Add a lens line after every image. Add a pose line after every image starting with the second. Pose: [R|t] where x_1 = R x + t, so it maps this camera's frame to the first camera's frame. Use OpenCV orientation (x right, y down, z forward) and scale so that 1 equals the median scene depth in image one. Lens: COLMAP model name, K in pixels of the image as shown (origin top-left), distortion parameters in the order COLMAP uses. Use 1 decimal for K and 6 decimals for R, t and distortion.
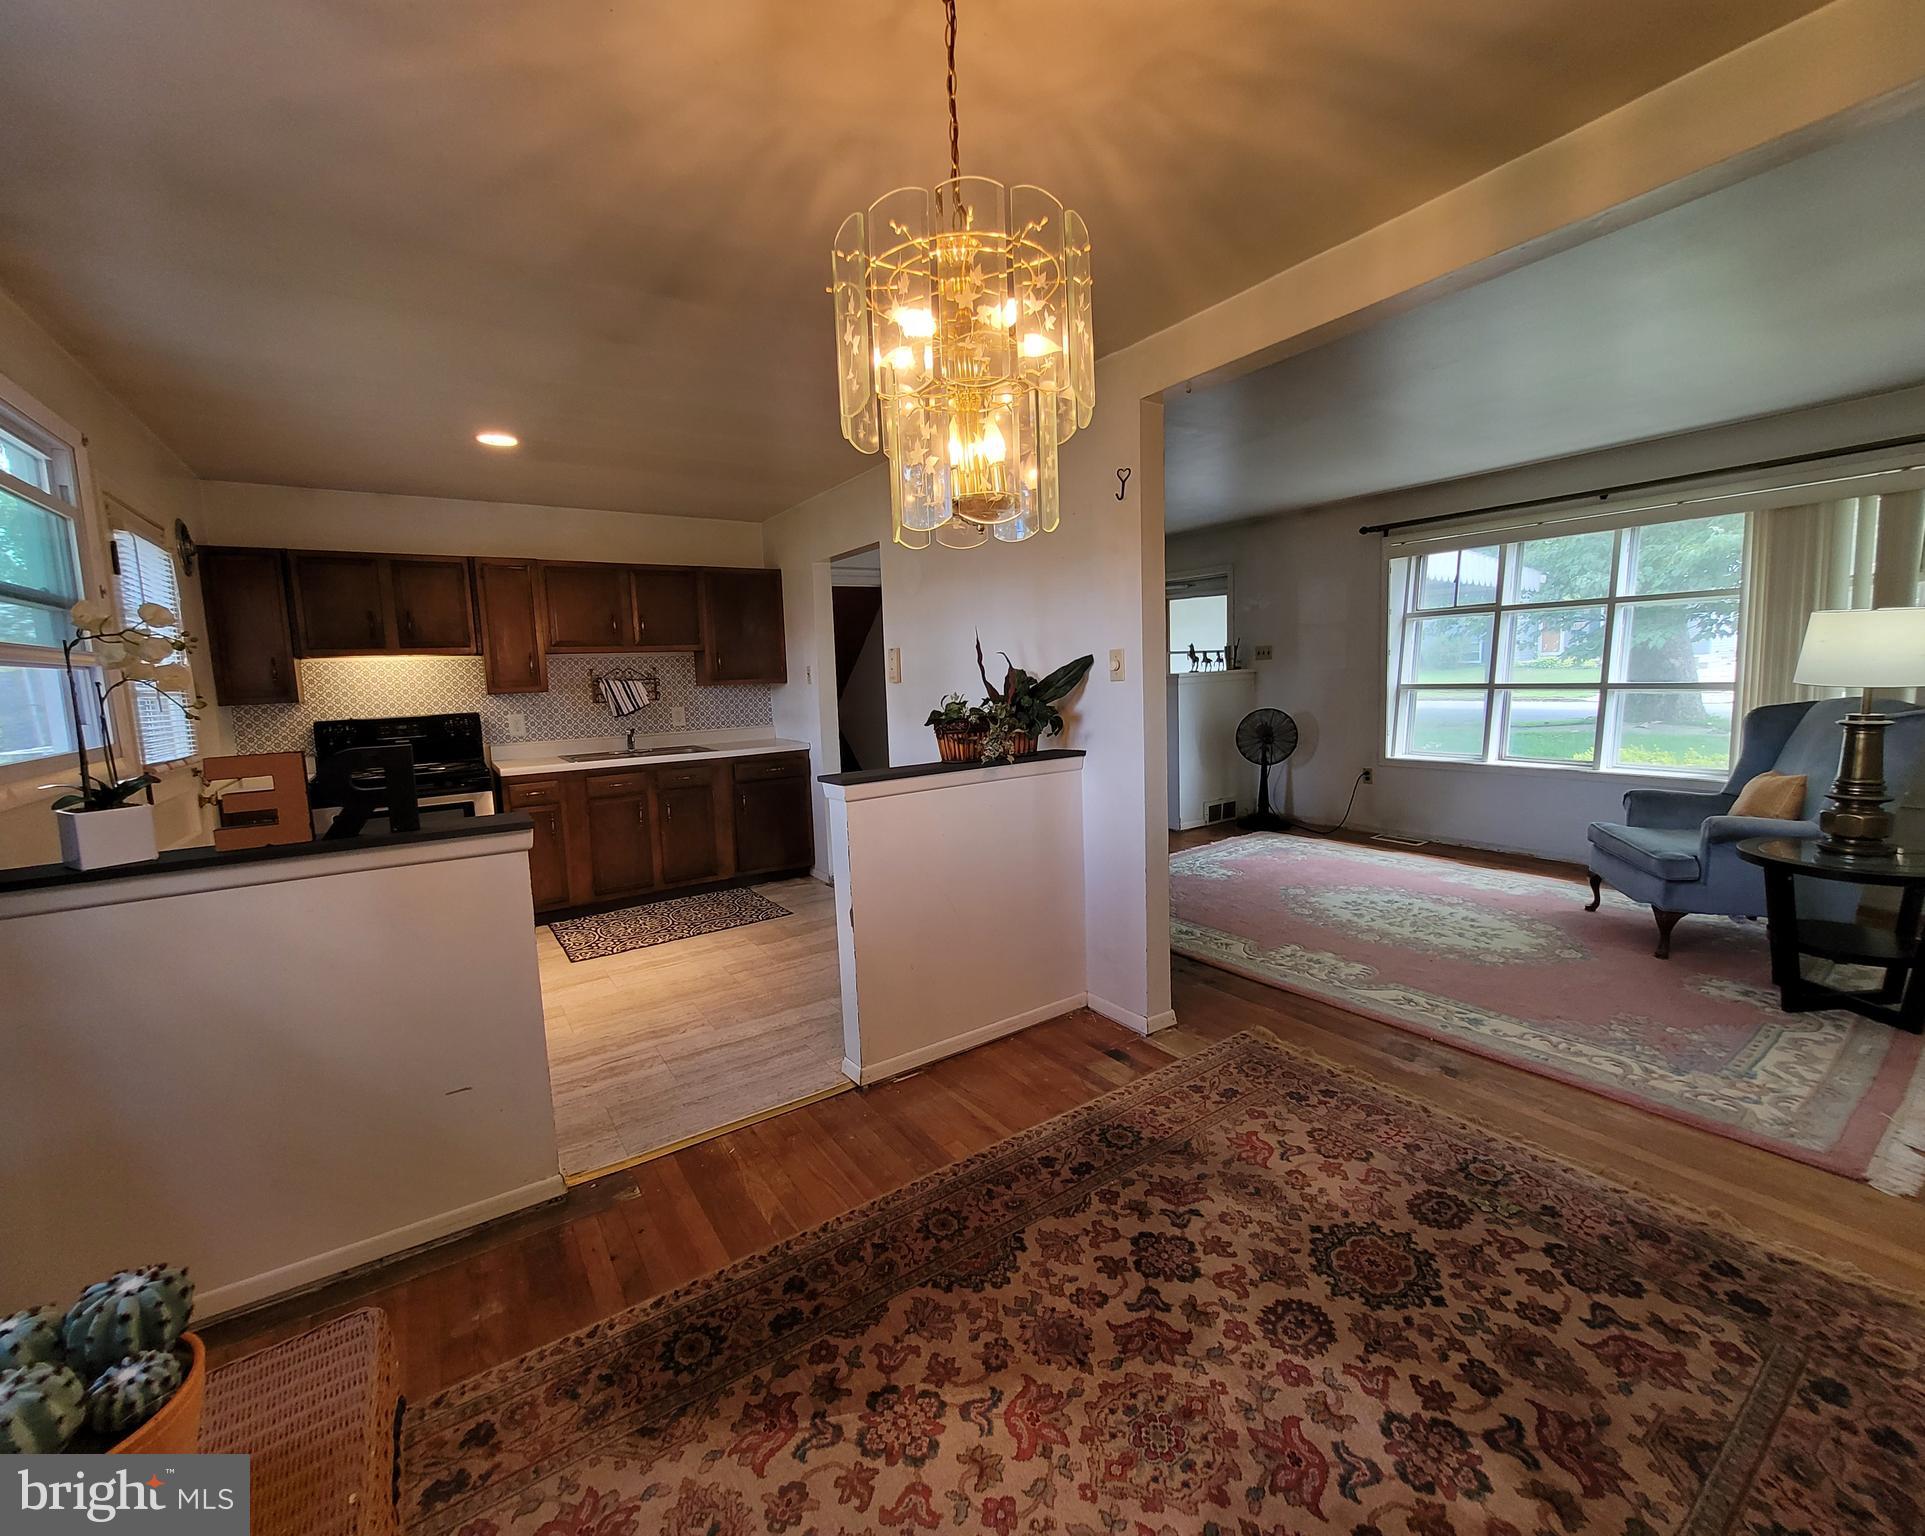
lens RADIAL K [[808.7, 0, 969.9], [0, 808.7, 752.9], [0, 0, 1]] dist [-0.003546, 0.001333]
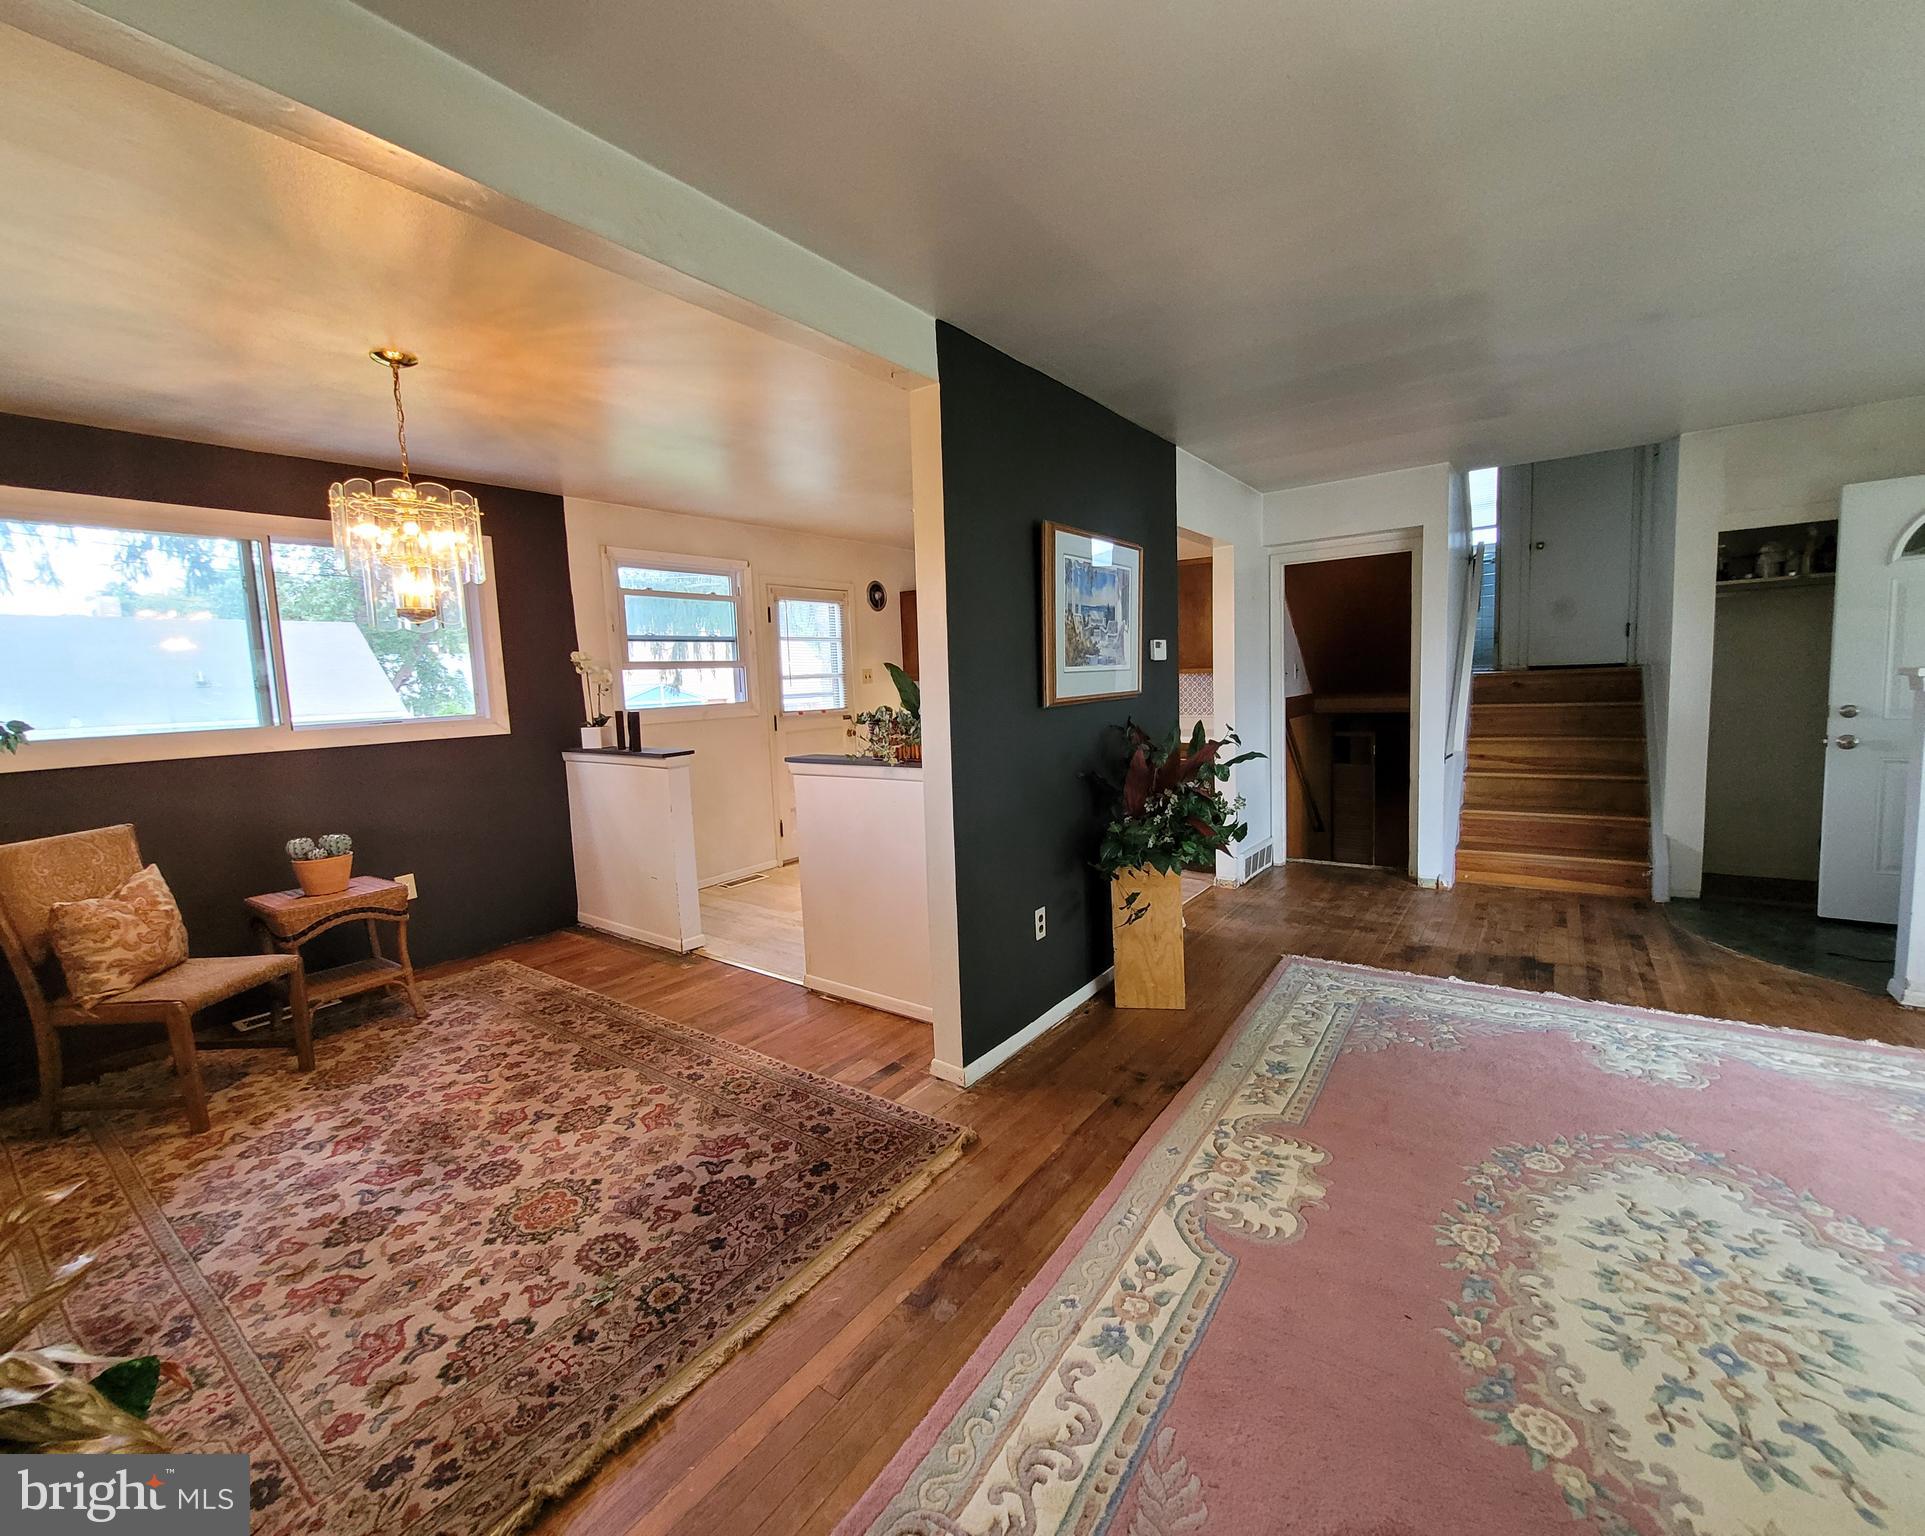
lens RADIAL K [[807.4, 0, 970.1], [0, 807.4, 750.3], [0, 0, 1]] dist [-0.003436, 0.000993]
pose [[0.341132, 0.113624, -0.933123, 1.204030], [-0.076155, 0.992745, 0.093044, -0.127756], [0.936925, 0.039322, 0.347311, 0.800114]]
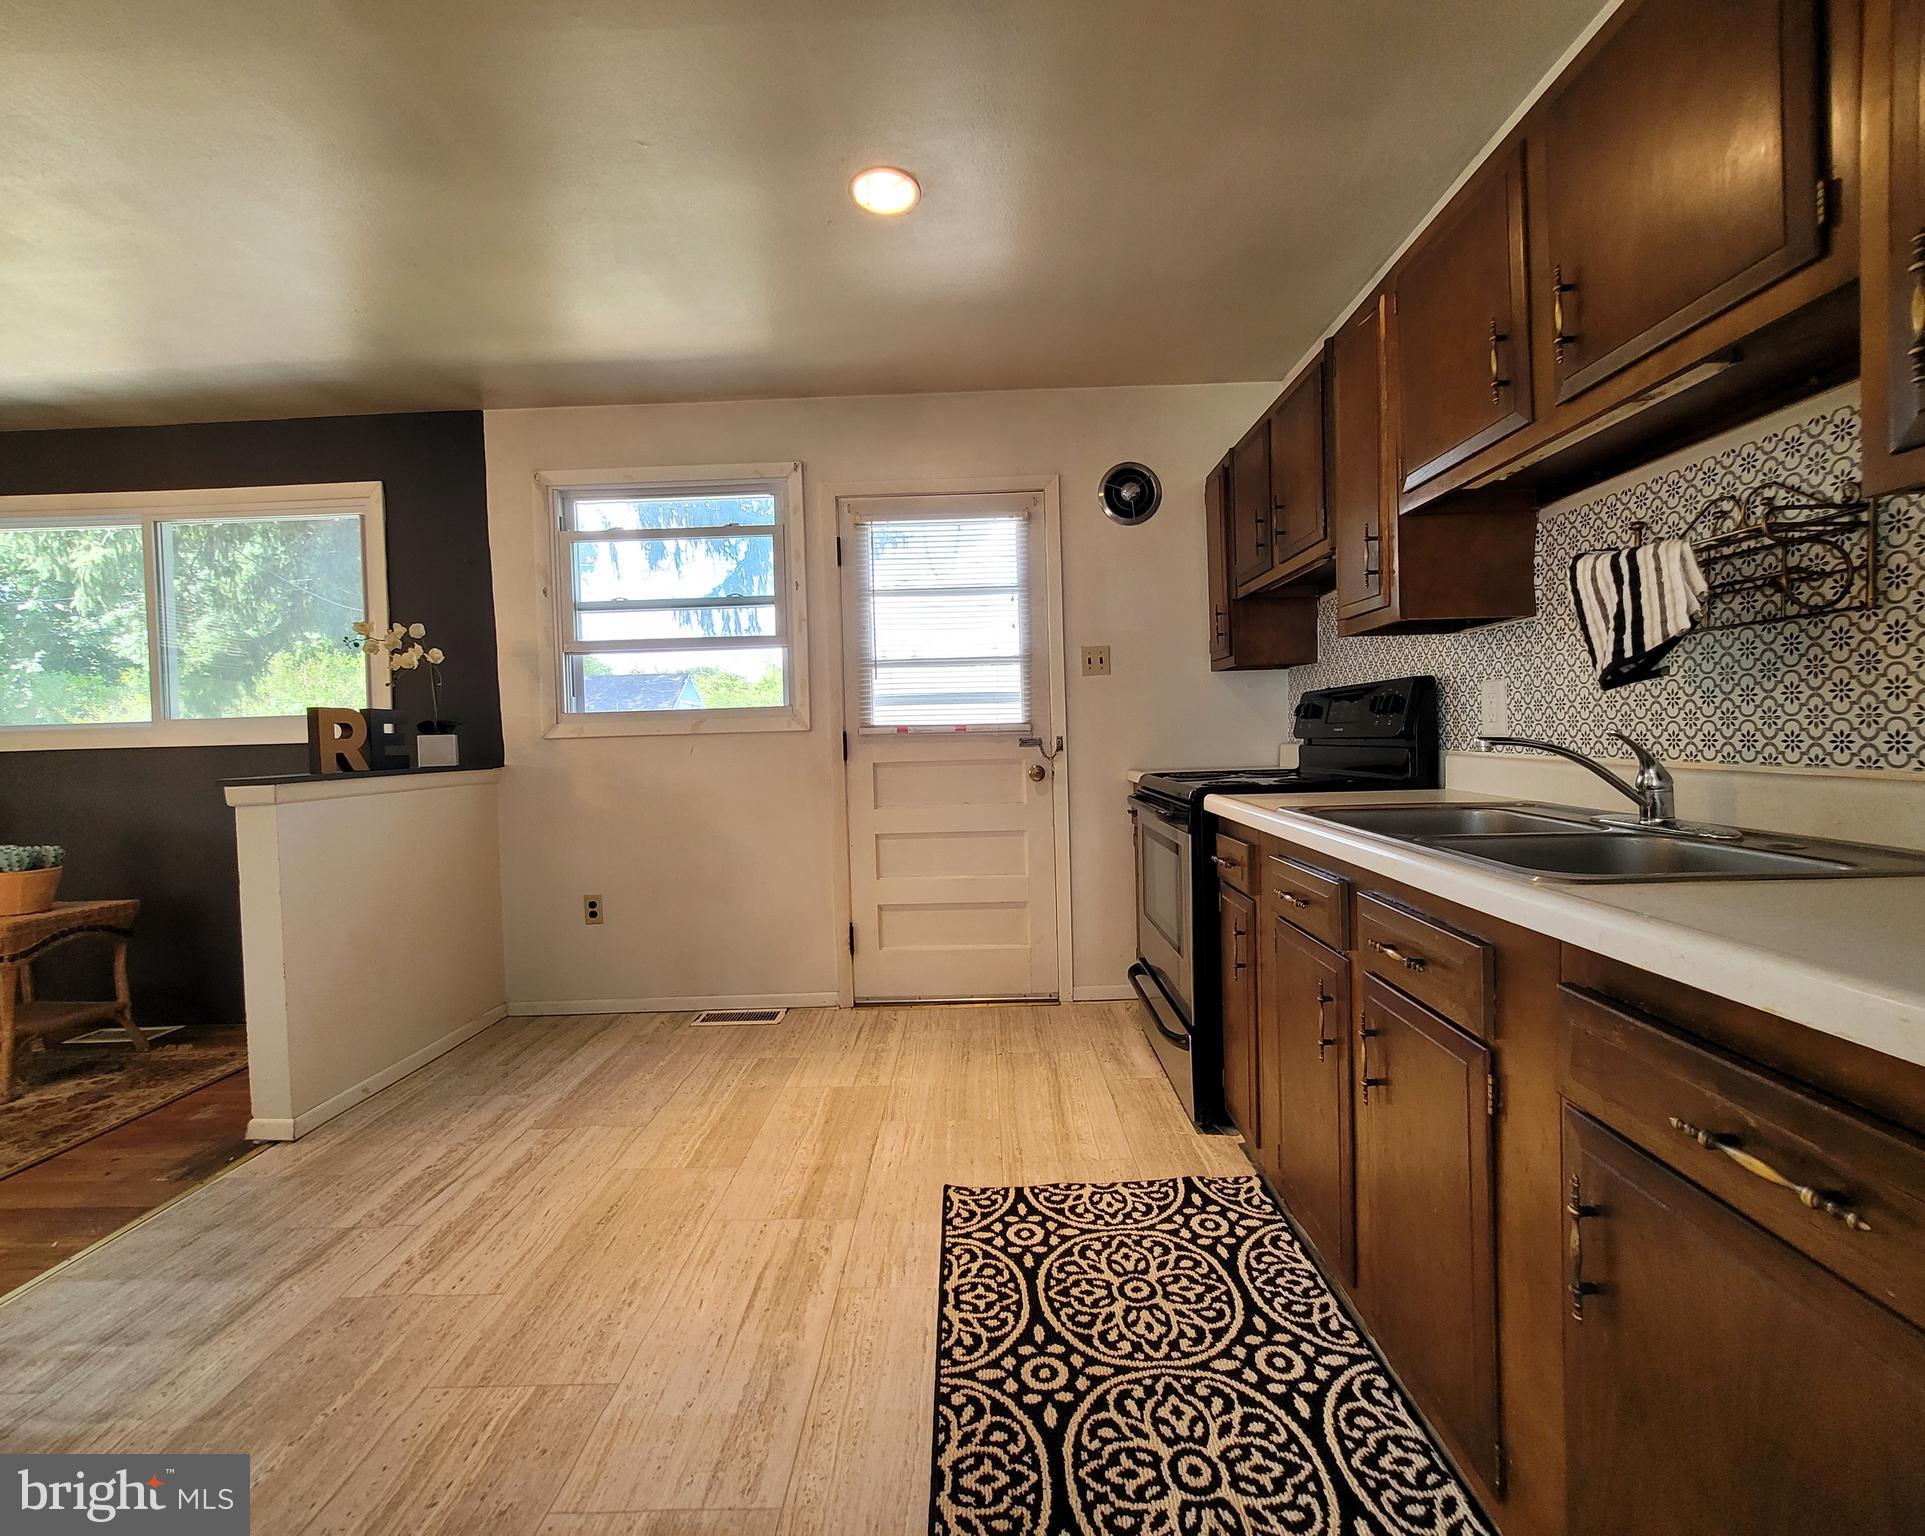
lens RADIAL K [[804.9, 0, 972.5], [0, 804.9, 753.0], [0, 0, 1]] dist [-0.001215, 0.000523]
pose [[-0.572742, 0.071792, -0.816586, -0.185948], [-0.038260, 0.992731, 0.114114, -0.090533], [0.818843, 0.096601, -0.565831, 1.931330]]
